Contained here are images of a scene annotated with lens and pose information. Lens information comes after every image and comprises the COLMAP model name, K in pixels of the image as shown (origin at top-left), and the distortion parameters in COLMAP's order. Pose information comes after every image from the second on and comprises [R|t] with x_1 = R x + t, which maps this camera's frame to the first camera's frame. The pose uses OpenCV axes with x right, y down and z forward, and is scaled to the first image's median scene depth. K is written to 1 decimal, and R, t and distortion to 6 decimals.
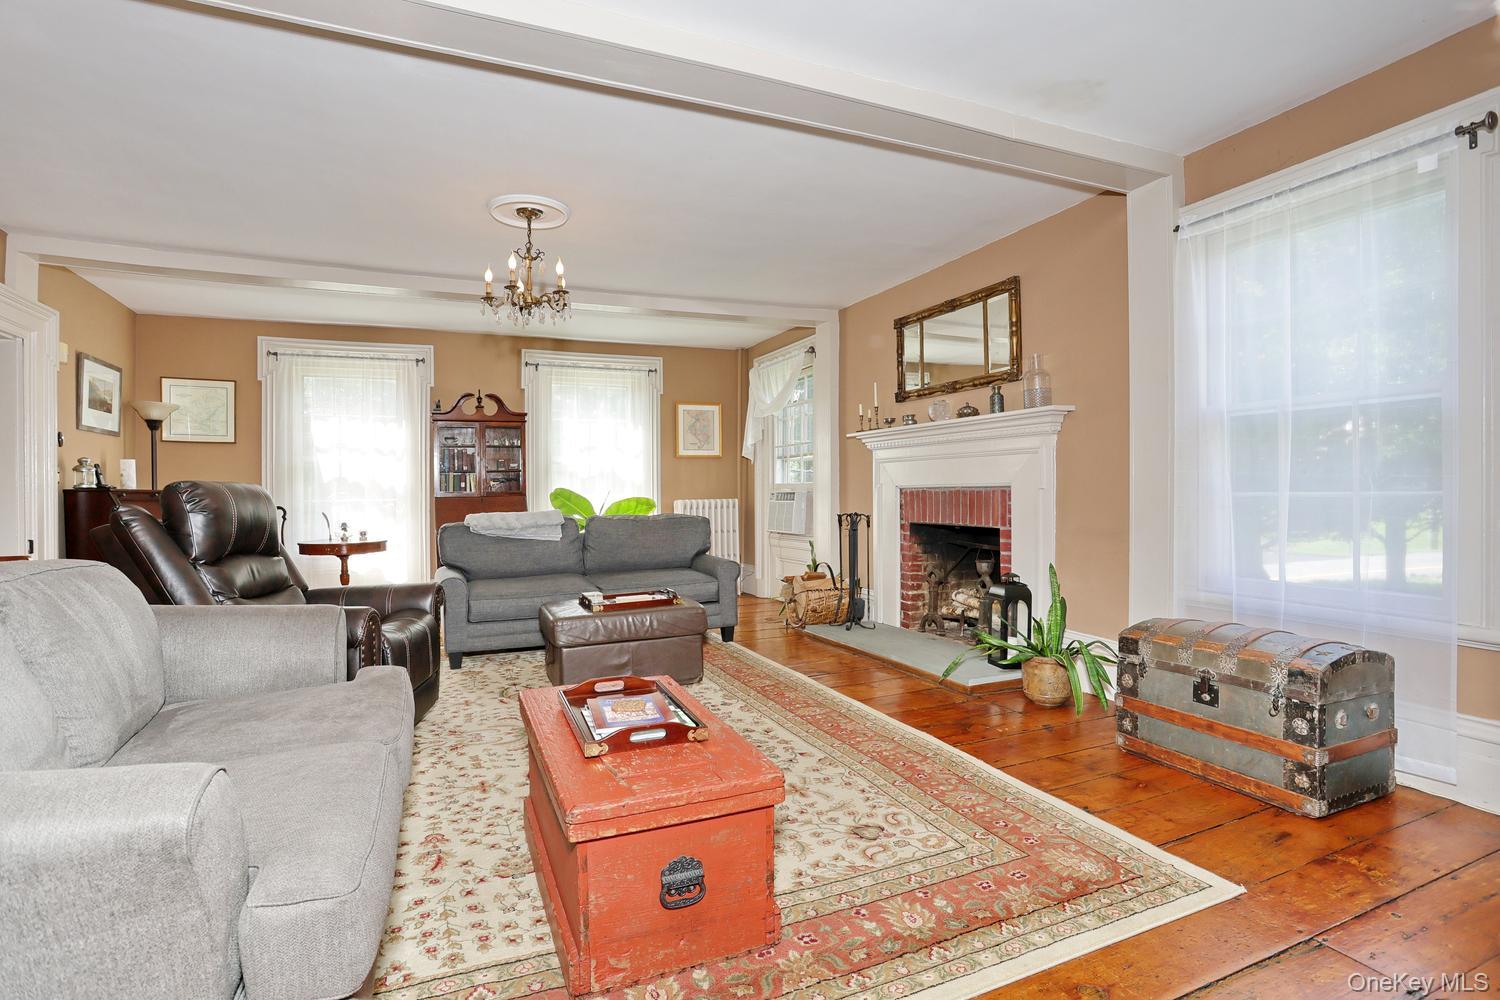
lens RADIAL K [[729.4, 0, 738.4], [0, 729.4, 492.3], [0, 0, 1]] dist [-0.066638, 0.025472]
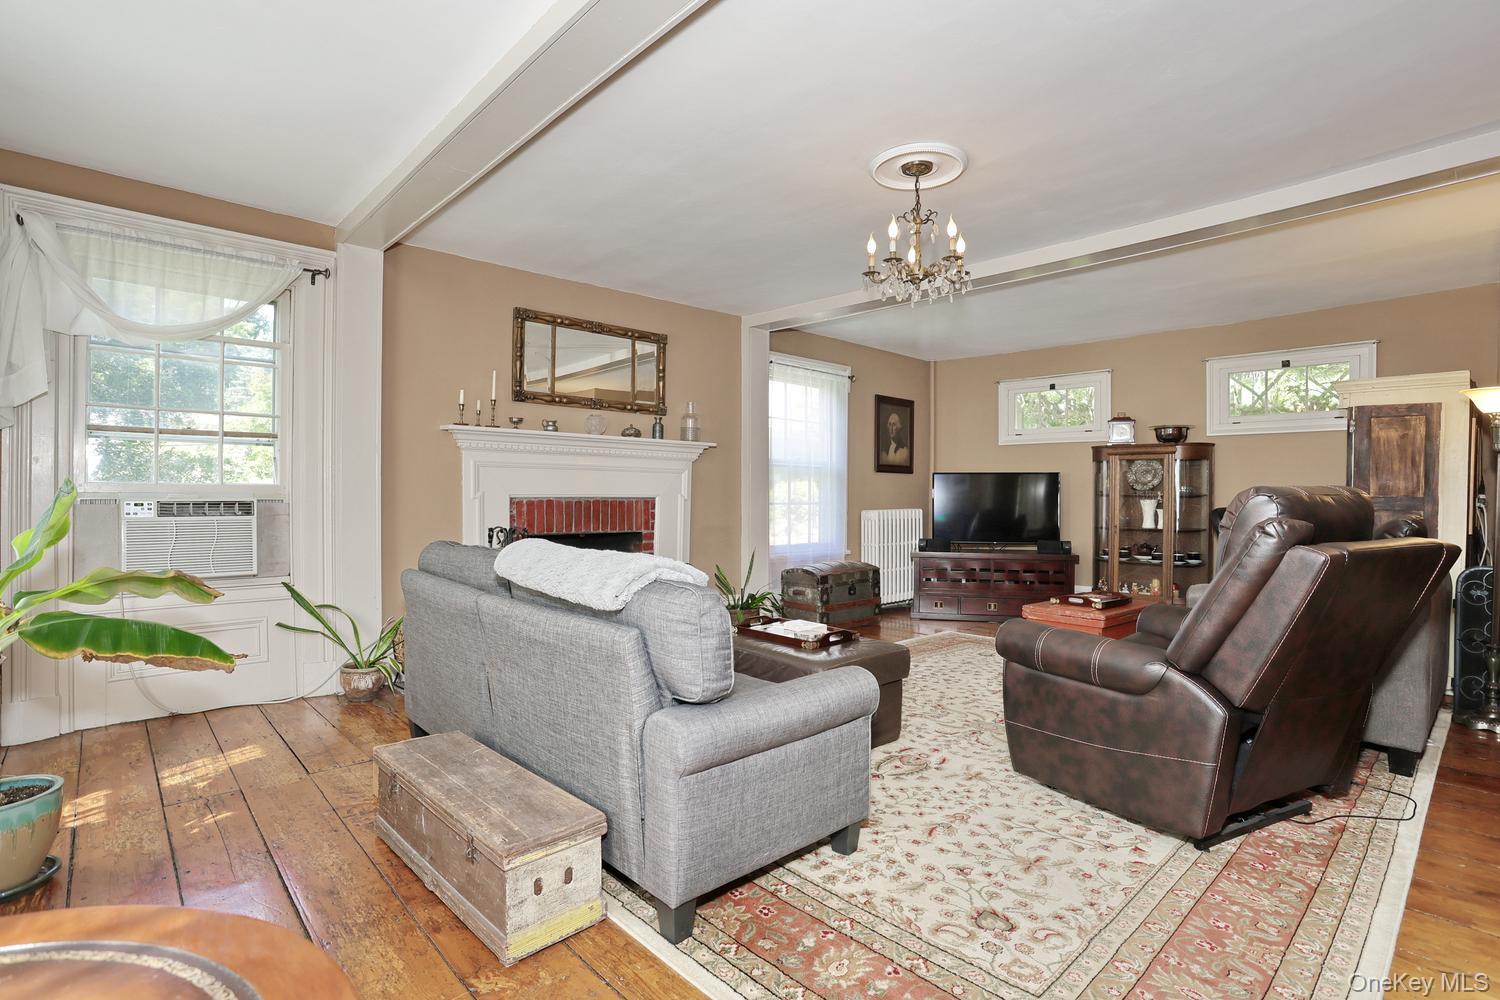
lens RADIAL K [[729.4, 0, 745.7], [0, 729.4, 500.8], [0, 0, 1]] dist [-0.066638, 0.025472]
pose [[-0.331900, 0.004145, 0.943306, -0.854592], [-0.000633, 0.999989, -0.004617, 0.002525], [-0.943314, -0.002129, -0.331894, 1.243310]]
